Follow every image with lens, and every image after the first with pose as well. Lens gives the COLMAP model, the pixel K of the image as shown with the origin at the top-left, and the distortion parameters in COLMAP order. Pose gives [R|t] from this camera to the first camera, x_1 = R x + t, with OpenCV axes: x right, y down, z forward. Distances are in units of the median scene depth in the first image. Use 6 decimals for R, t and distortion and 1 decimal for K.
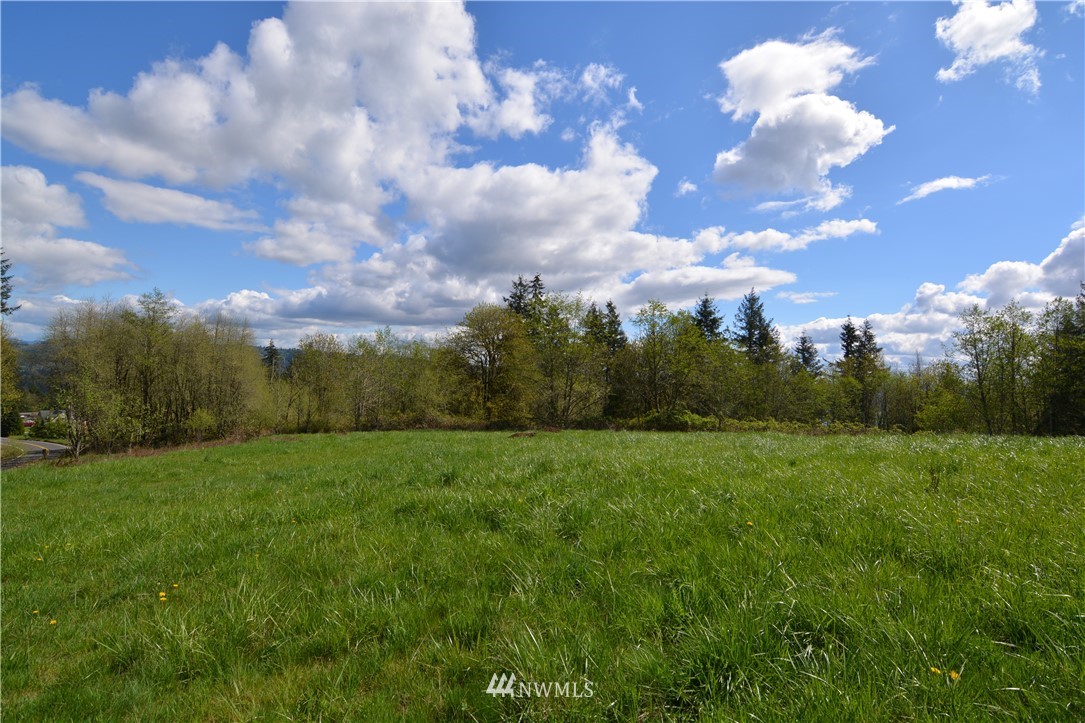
lens RADIAL K [[524.4, 0, 538.2], [0, 524.4, 349.1], [0, 0, 1]] dist [-0.008944, -0.009967]
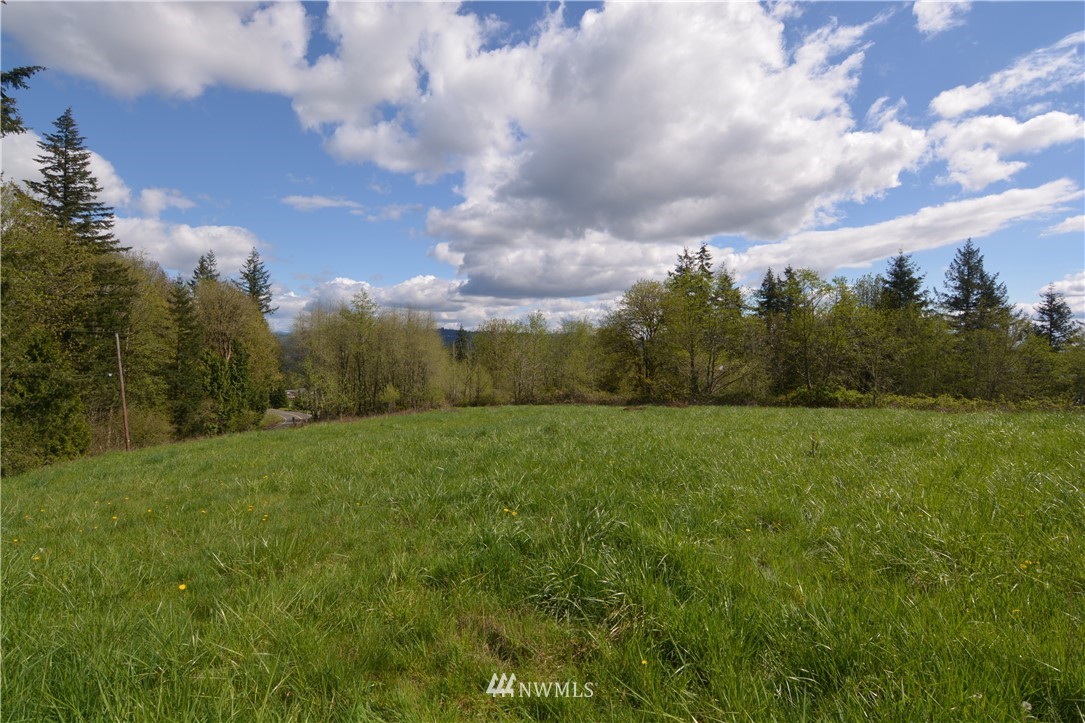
lens RADIAL K [[524.4, 0, 537.2], [0, 524.4, 363.4], [0, 0, 1]] dist [-0.008944, -0.009967]
pose [[0.941414, -0.018060, -0.336769, 0.041318], [0.042402, 0.996980, 0.065067, -0.002560], [0.334577, -0.075534, 0.939336, -0.021525]]
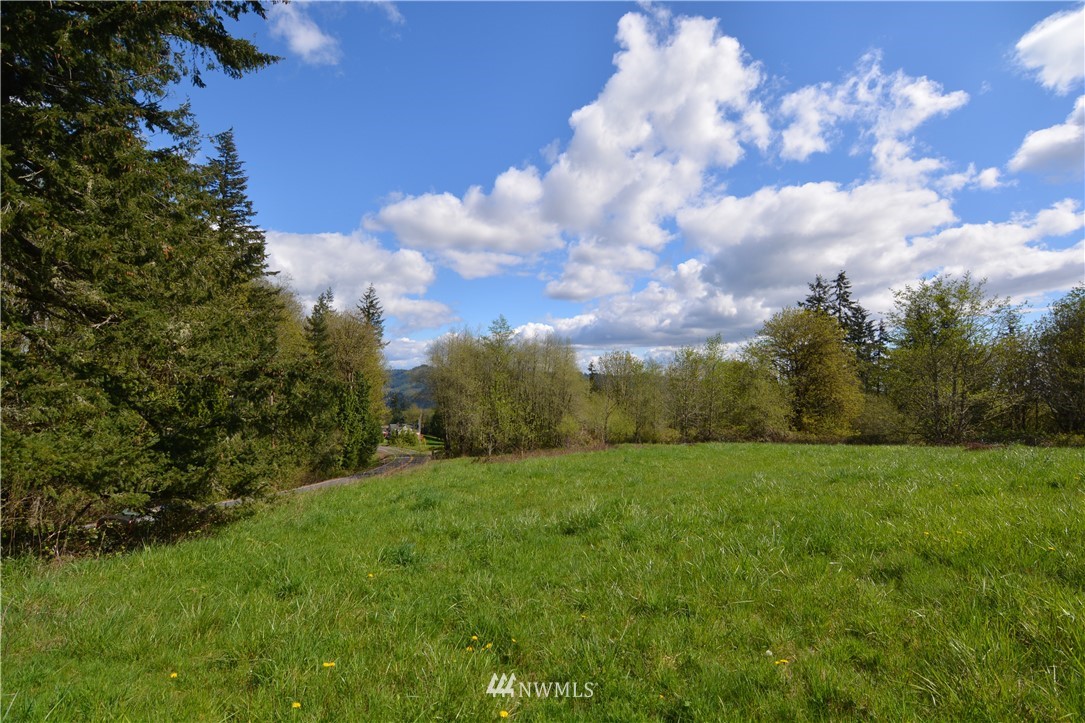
lens RADIAL K [[524.4, 0, 536.0], [0, 524.4, 365.8], [0, 0, 1]] dist [-0.008944, -0.009967]
pose [[0.887647, -0.038213, -0.458937, -0.075779], [0.036279, 0.999257, -0.013035, 0.007724], [0.459094, -0.005079, 0.888373, 0.001713]]
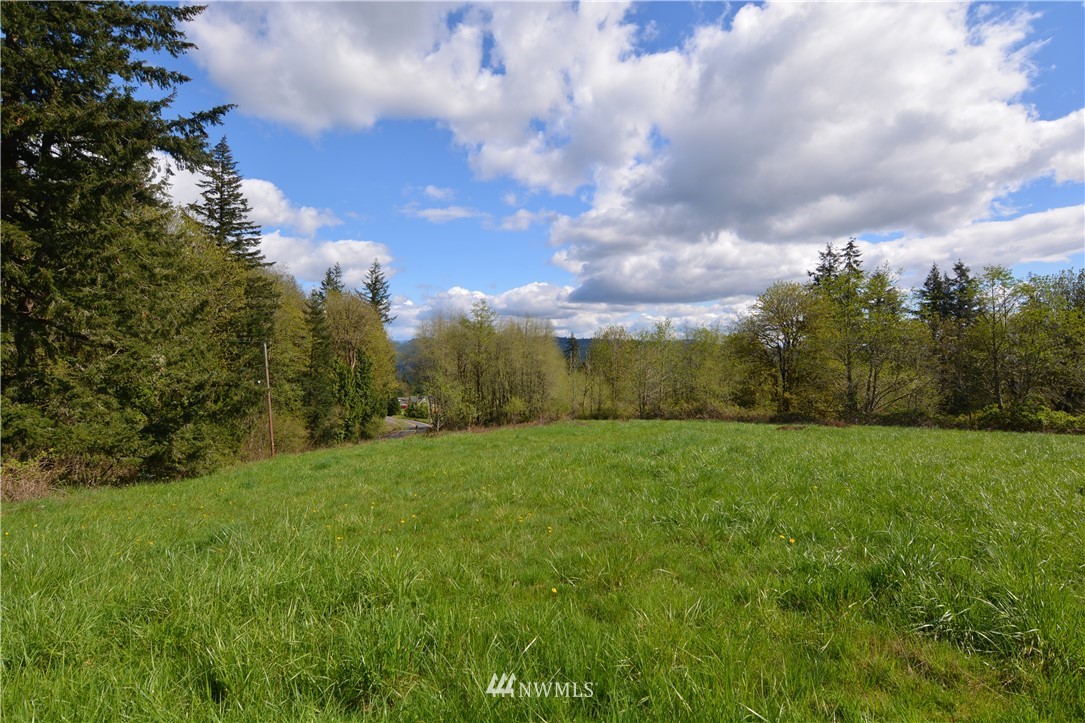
lens RADIAL K [[559.1, 0, 538.1], [0, 559.1, 361.5], [0, 0, 1]] dist [-0.003805, -0.012522]
pose [[0.858549, -0.020160, -0.512335, 0.028686], [0.045377, 0.998293, 0.036759, -0.005568], [0.510720, -0.054807, 0.857999, -0.036804]]
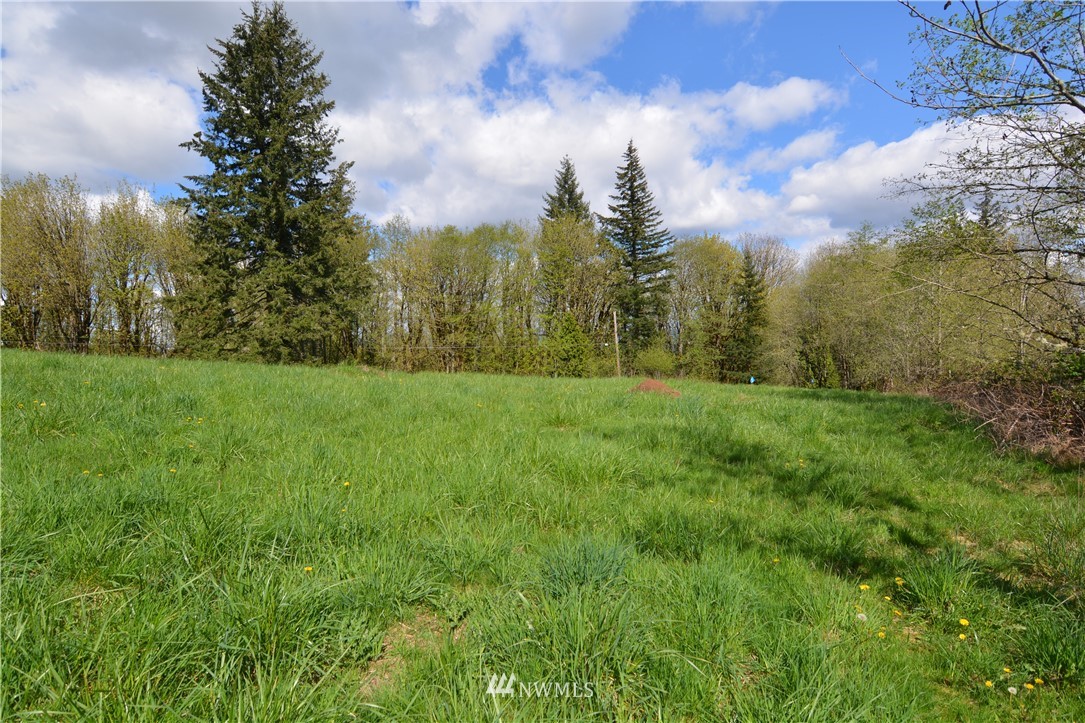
lens RADIAL K [[559.1, 0, 538.4], [0, 559.1, 358.4], [0, 0, 1]] dist [-0.003805, -0.012522]
pose [[-0.252633, -0.006249, -0.967542, 0.168478], [0.076712, 0.996702, -0.026467, 0.052466], [0.964516, -0.080908, -0.251321, 0.400043]]
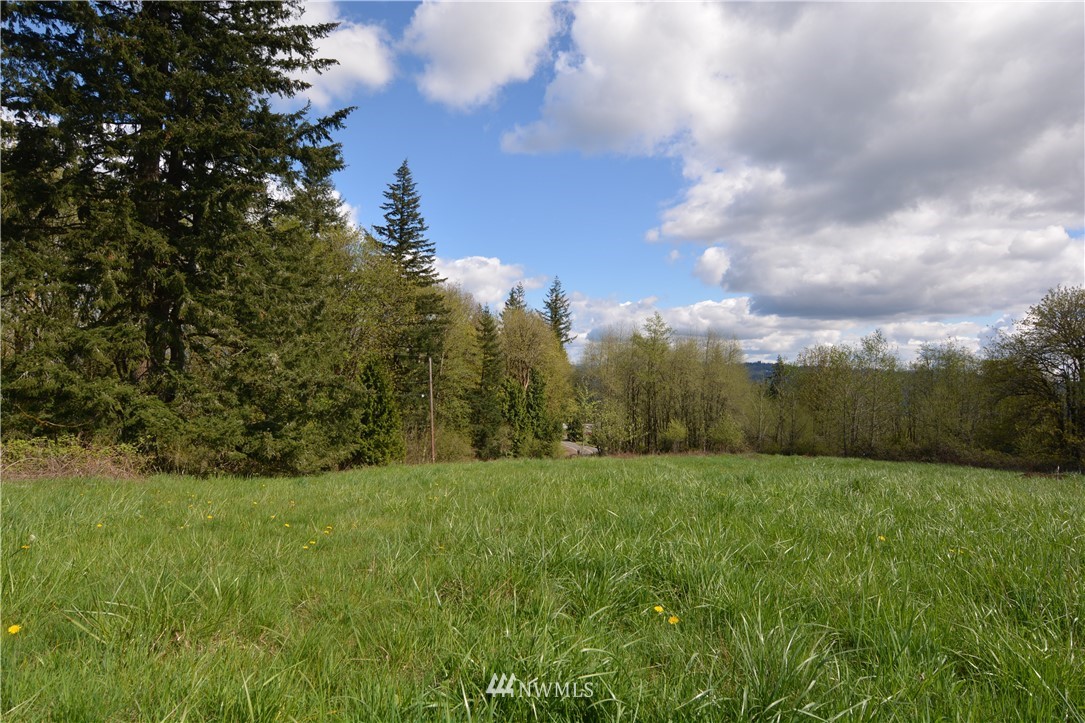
lens RADIAL K [[600.8, 0, 541.0], [0, 600.8, 359.0], [0, 0, 1]] dist [-0.007169, -0.004443]
pose [[0.646693, -0.036049, -0.761898, 0.040718], [0.027428, 0.999336, -0.024002, 0.003483], [0.762257, -0.005375, 0.647252, -0.000151]]
